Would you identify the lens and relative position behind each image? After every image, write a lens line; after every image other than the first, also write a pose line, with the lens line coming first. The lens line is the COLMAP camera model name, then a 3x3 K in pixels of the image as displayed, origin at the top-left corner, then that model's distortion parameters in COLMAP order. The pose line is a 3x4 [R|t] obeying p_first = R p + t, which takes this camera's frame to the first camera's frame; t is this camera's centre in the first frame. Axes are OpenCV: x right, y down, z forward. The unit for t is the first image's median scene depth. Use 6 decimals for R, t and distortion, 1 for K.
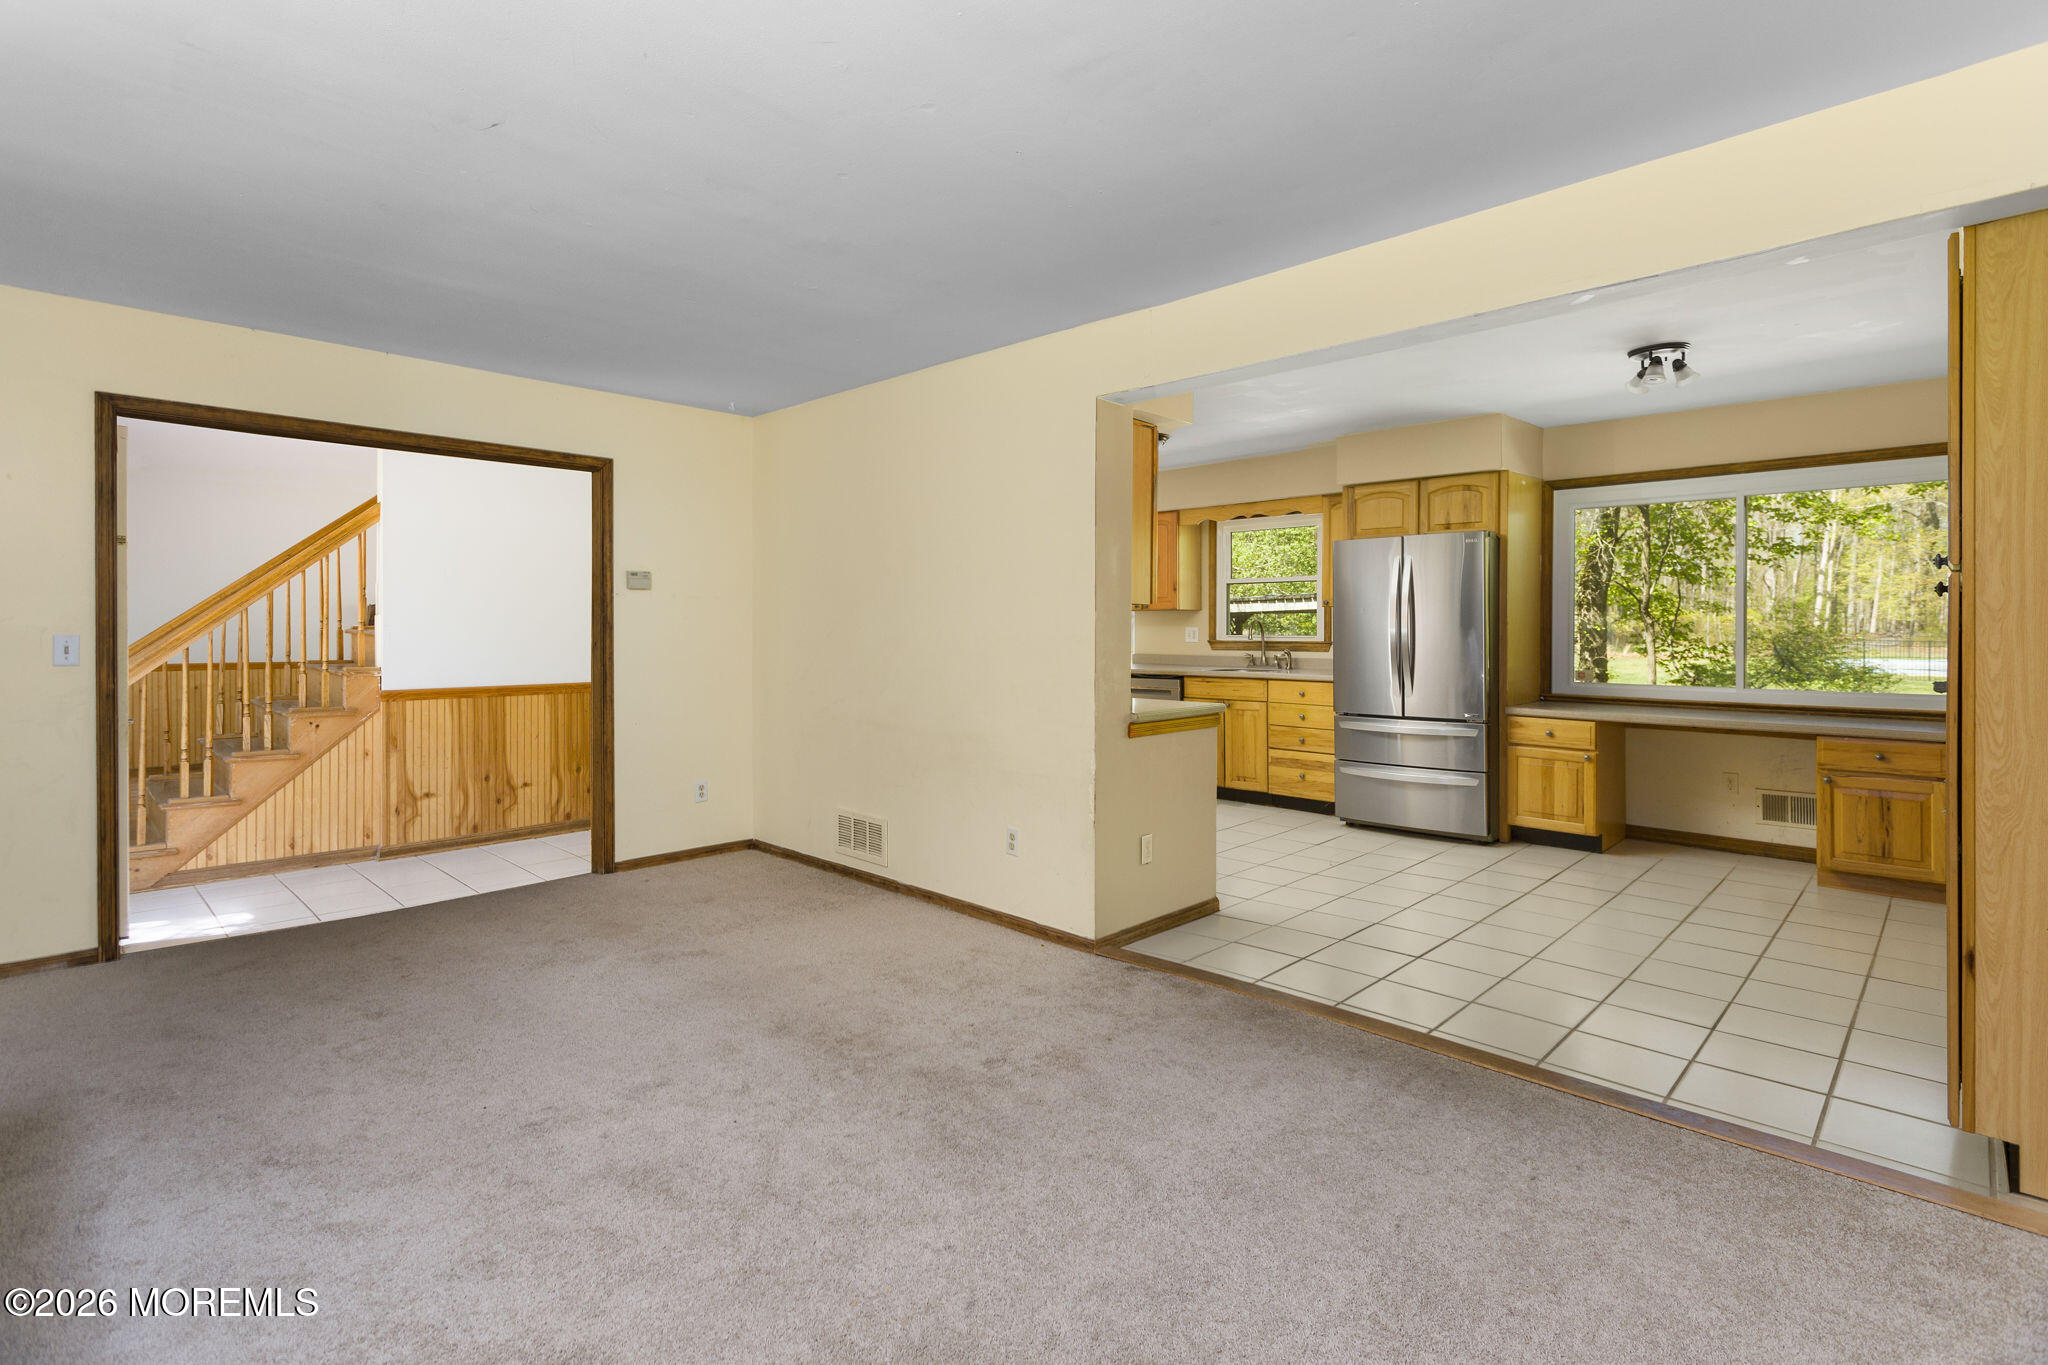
lens RADIAL K [[978.0, 0, 1024.1], [0, 978.0, 617.6], [0, 0, 1]] dist [0.001978, 0.000543]
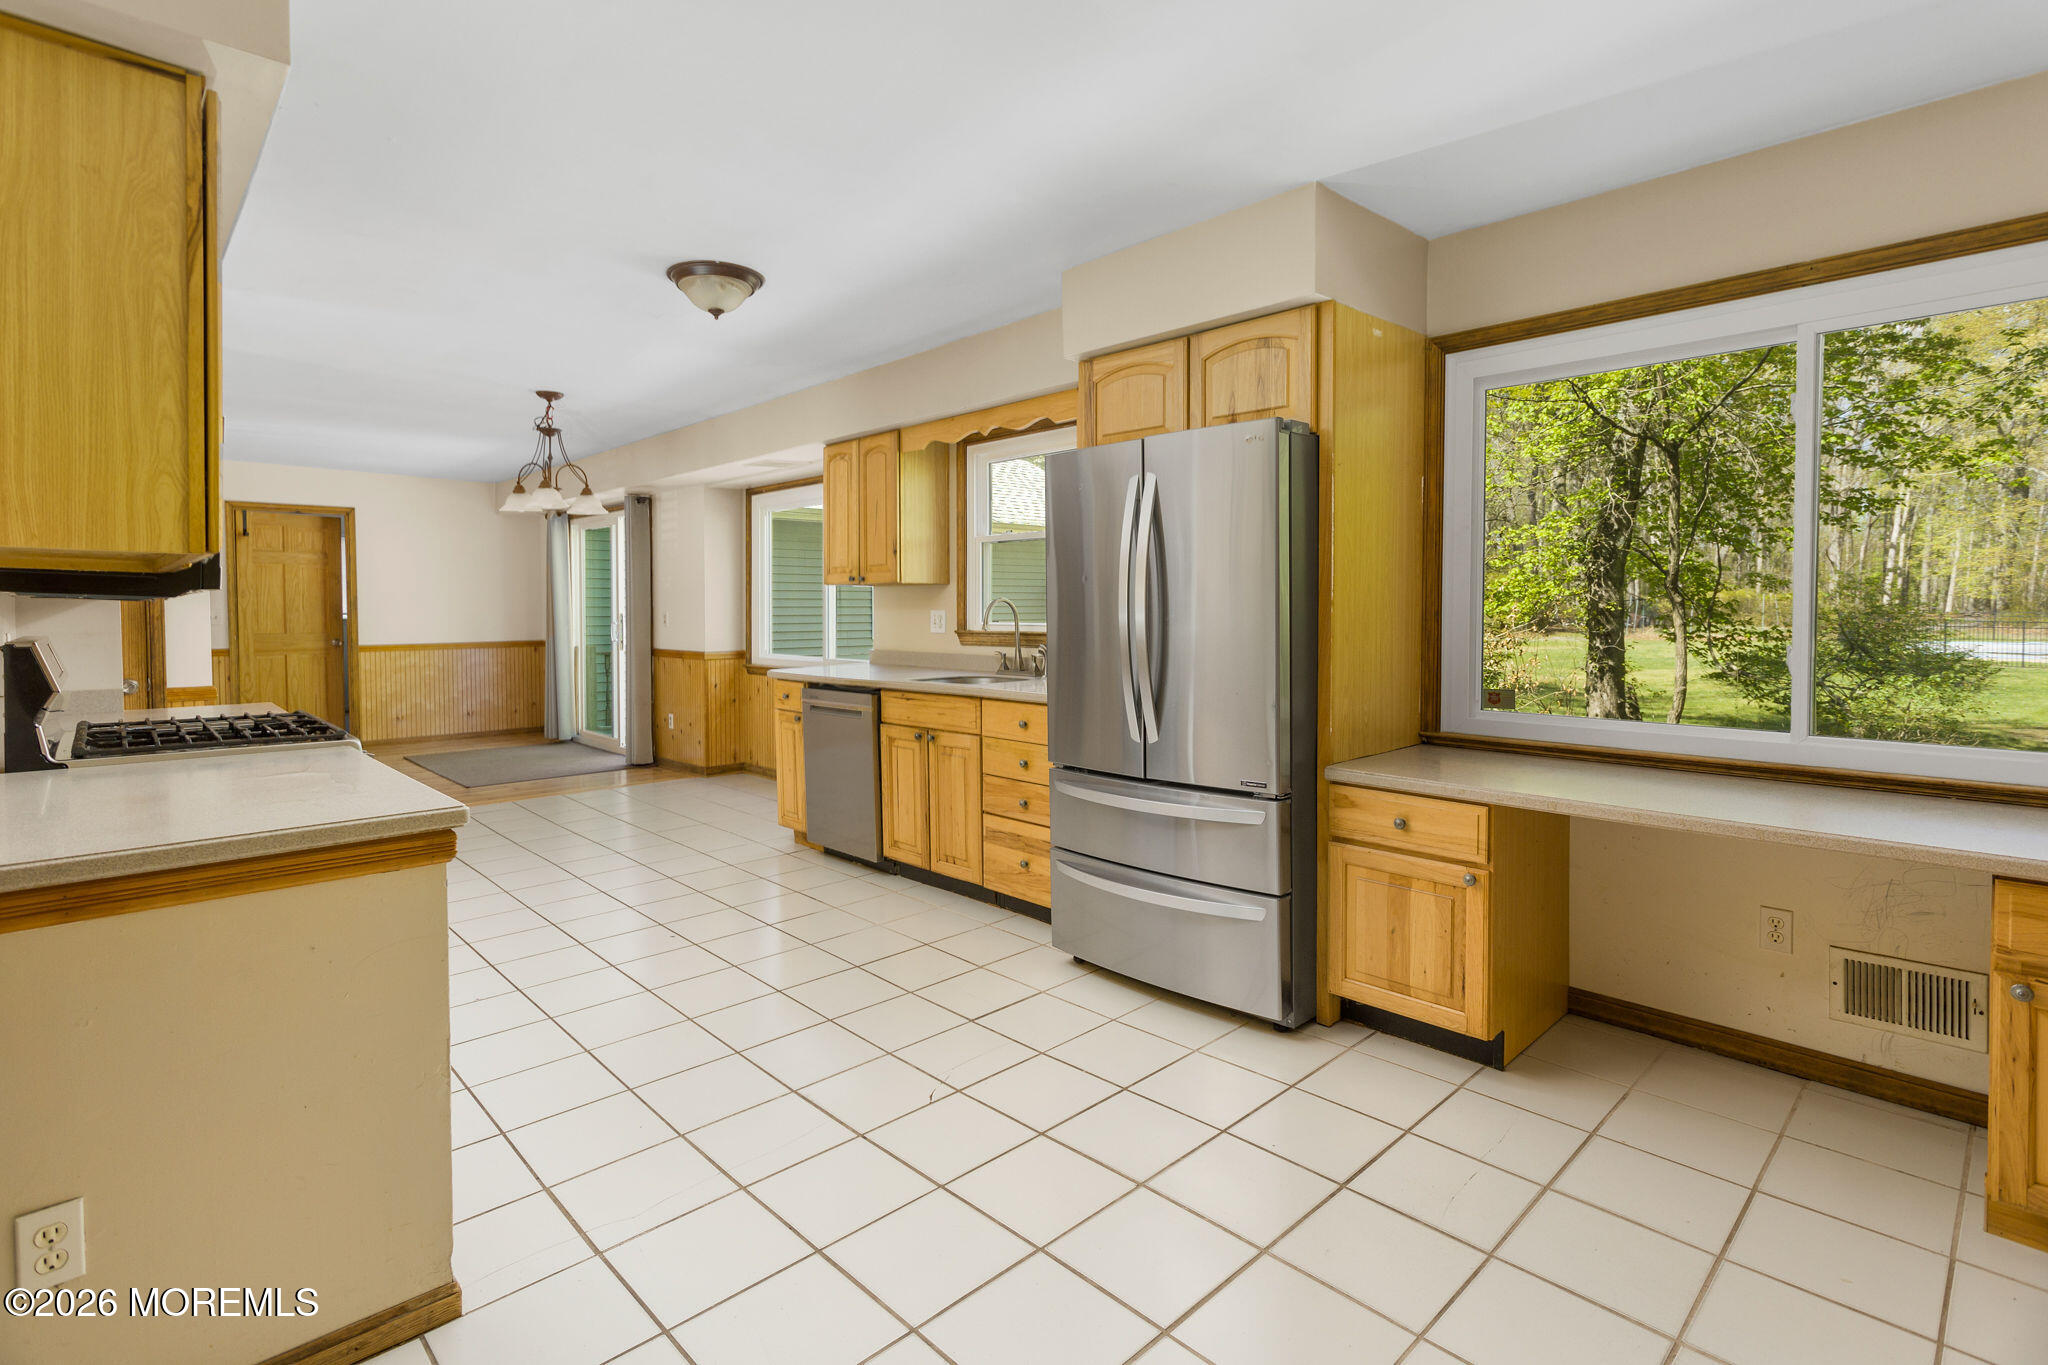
lens RADIAL K [[978.0, 0, 1024.1], [0, 978.0, 617.6], [0, 0, 1]] dist [0.001978, 0.000543]
pose [[0.999238, -0.002630, -0.038954, 0.159844], [0.003381, 0.999810, 0.019212, 0.001661], [0.038896, -0.019329, 0.999056, 0.218393]]
